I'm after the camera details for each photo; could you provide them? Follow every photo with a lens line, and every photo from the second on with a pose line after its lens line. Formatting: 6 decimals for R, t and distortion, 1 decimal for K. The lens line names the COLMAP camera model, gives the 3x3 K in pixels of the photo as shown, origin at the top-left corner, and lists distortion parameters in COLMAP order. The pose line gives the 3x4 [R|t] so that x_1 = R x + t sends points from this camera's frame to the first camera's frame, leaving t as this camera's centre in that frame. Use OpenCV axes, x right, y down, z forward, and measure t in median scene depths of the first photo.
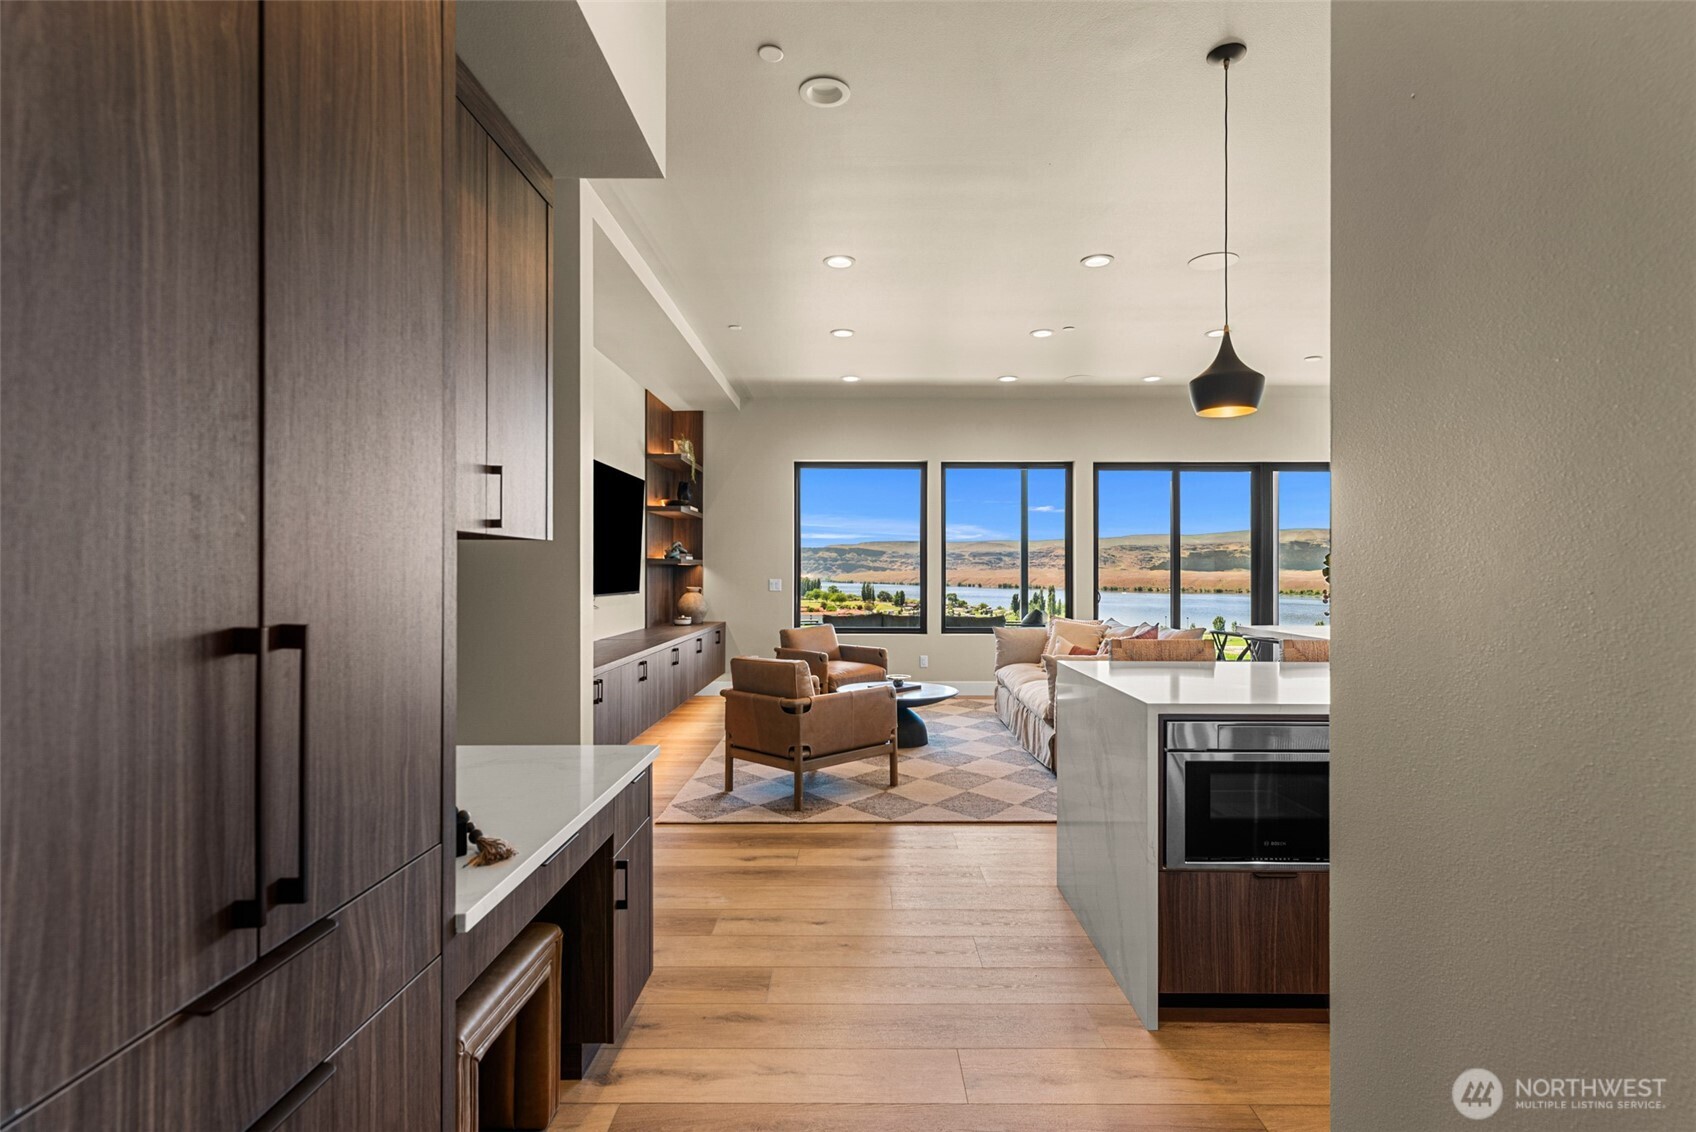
lens RADIAL K [[813.4, 0, 851.6], [0, 813.4, 569.0], [0, 0, 1]] dist [-0.002224, 0.000513]
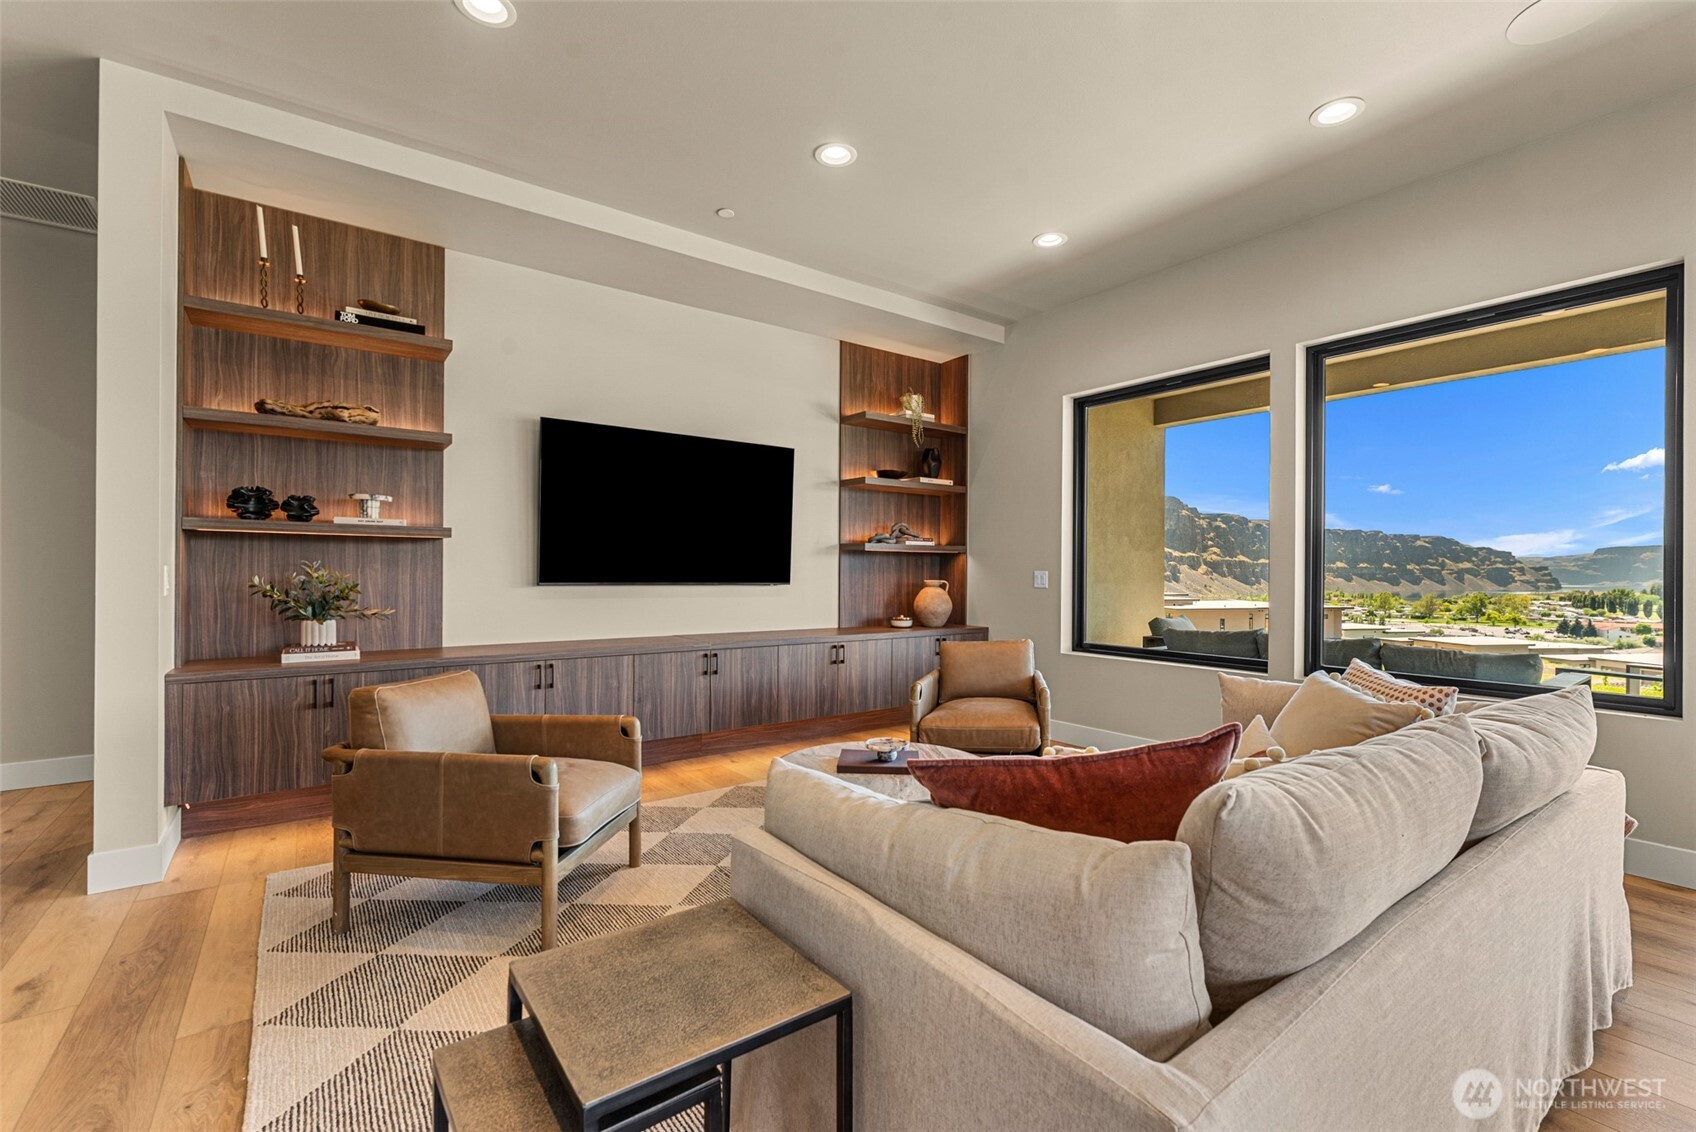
lens RADIAL K [[740.5, 0, 870.0], [0, 740.5, 568.3], [0, 0, 1]] dist [0.001682, 0.000123]
pose [[0.616173, 0.008089, -0.787569, 0.337470], [-0.007444, 0.999962, 0.004446, 0.007967], [0.787575, 0.003123, 0.616210, 0.523900]]
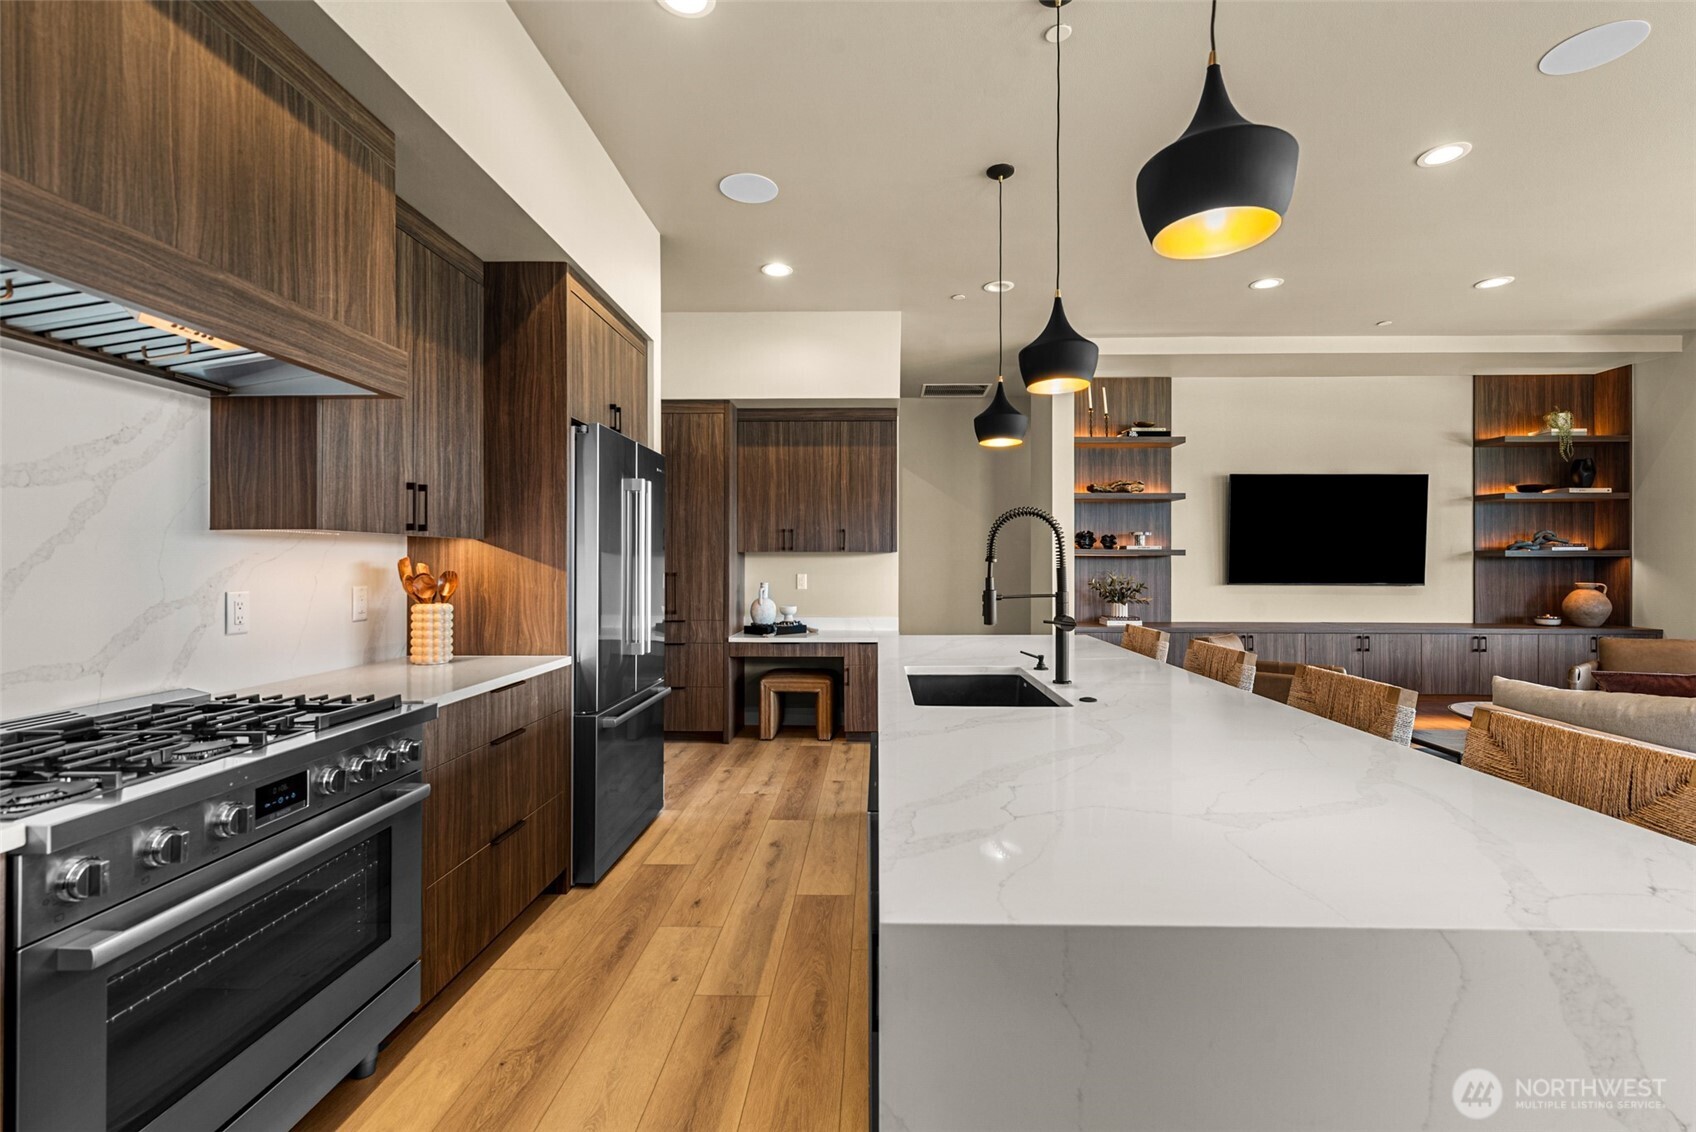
lens RADIAL K [[740.5, 0, 863.3], [0, 740.5, 561.4], [0, 0, 1]] dist [0.001682, 0.000123]
pose [[-0.010957, 0.005040, -0.999927, 0.588851], [0.003681, 0.999981, 0.005000, -0.006747], [0.999933, -0.003626, -0.010975, 0.271220]]
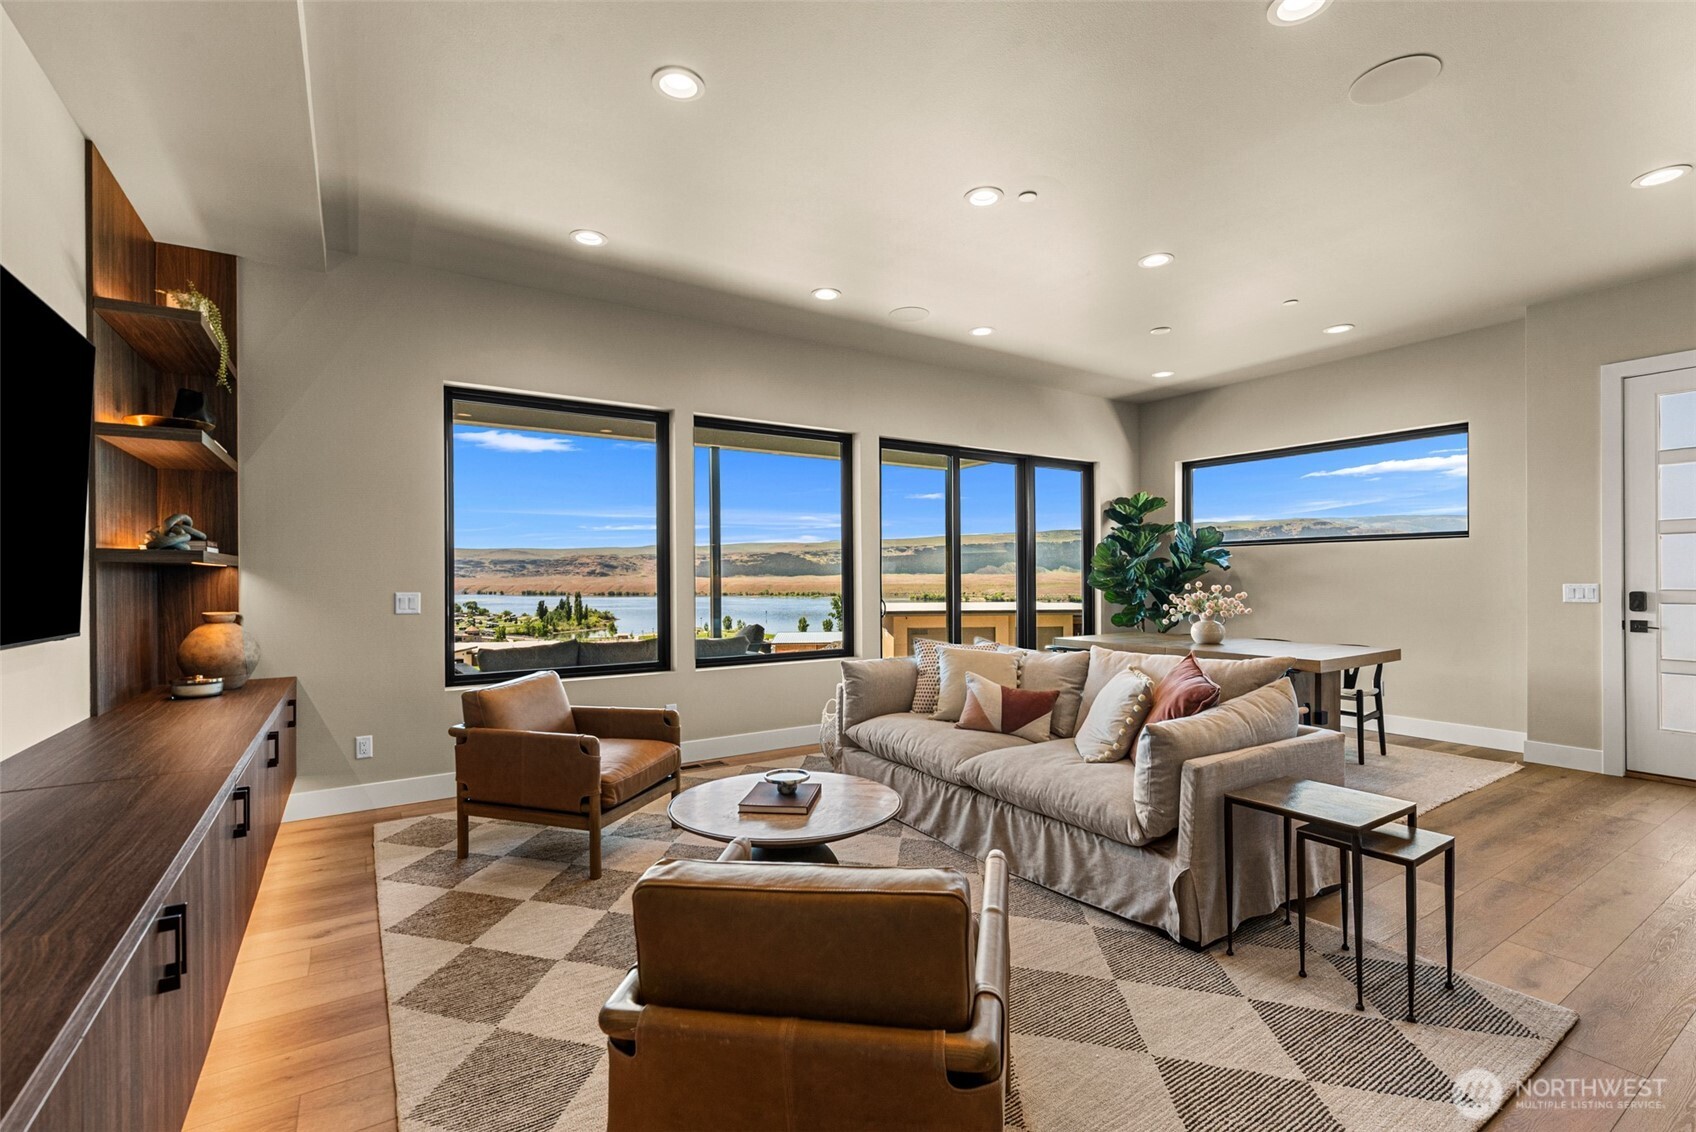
lens RADIAL K [[740.5, 0, 850.9], [0, 740.5, 575.8], [0, 0, 1]] dist [0.001682, 0.000123]
pose [[0.827586, -0.003333, 0.561330, -0.135559], [0.003573, 0.999993, 0.000670, 0.002196], [-0.561328, 0.001451, 0.827592, 0.443037]]
